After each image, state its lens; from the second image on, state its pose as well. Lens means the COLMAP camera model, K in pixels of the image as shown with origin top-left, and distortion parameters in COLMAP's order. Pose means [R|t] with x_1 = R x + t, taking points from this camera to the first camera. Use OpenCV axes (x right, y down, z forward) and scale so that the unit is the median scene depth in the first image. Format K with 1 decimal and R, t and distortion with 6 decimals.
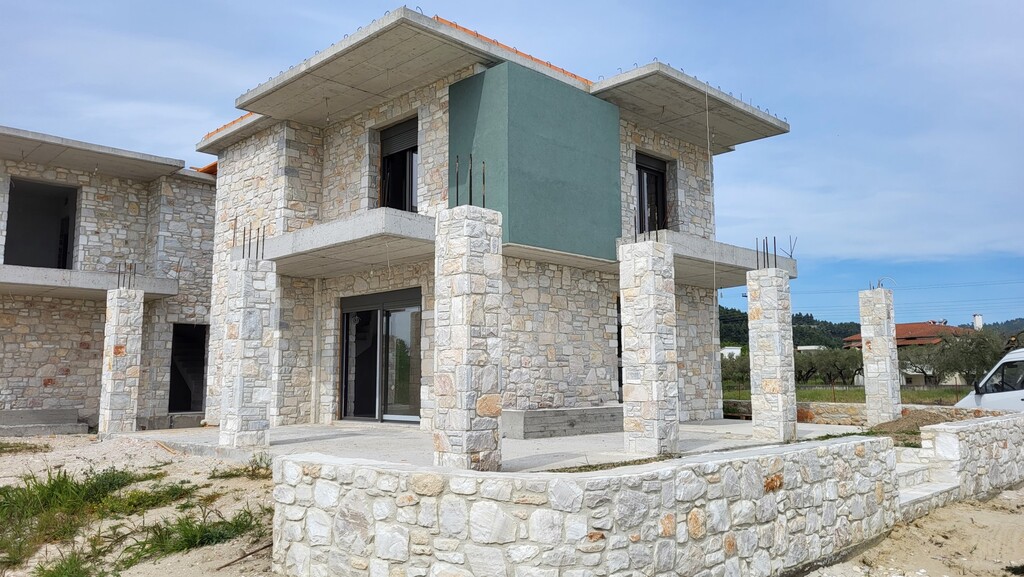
lens RADIAL K [[765.7, 0, 508.8], [0, 765.7, 250.5], [0, 0, 1]] dist [0.053264, -0.035449]
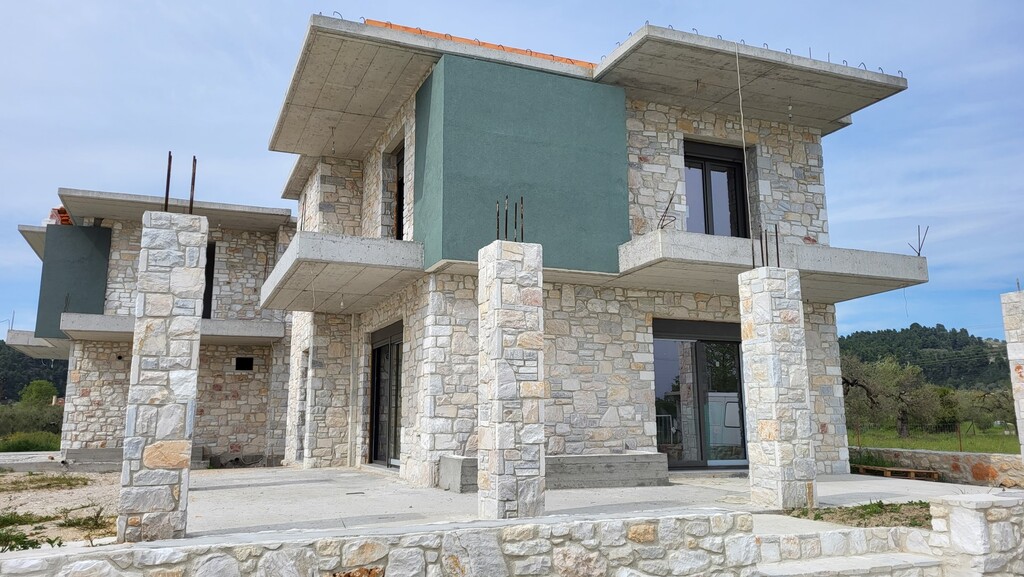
lens RADIAL K [[765.7, 0, 508.8], [0, 765.7, 250.5], [0, 0, 1]] dist [0.053264, -0.035449]
pose [[0.925496, -0.080339, -0.370138, 0.312026], [0.061701, 0.996171, -0.061944, 0.030214], [0.373697, 0.034491, 0.926909, 0.185216]]
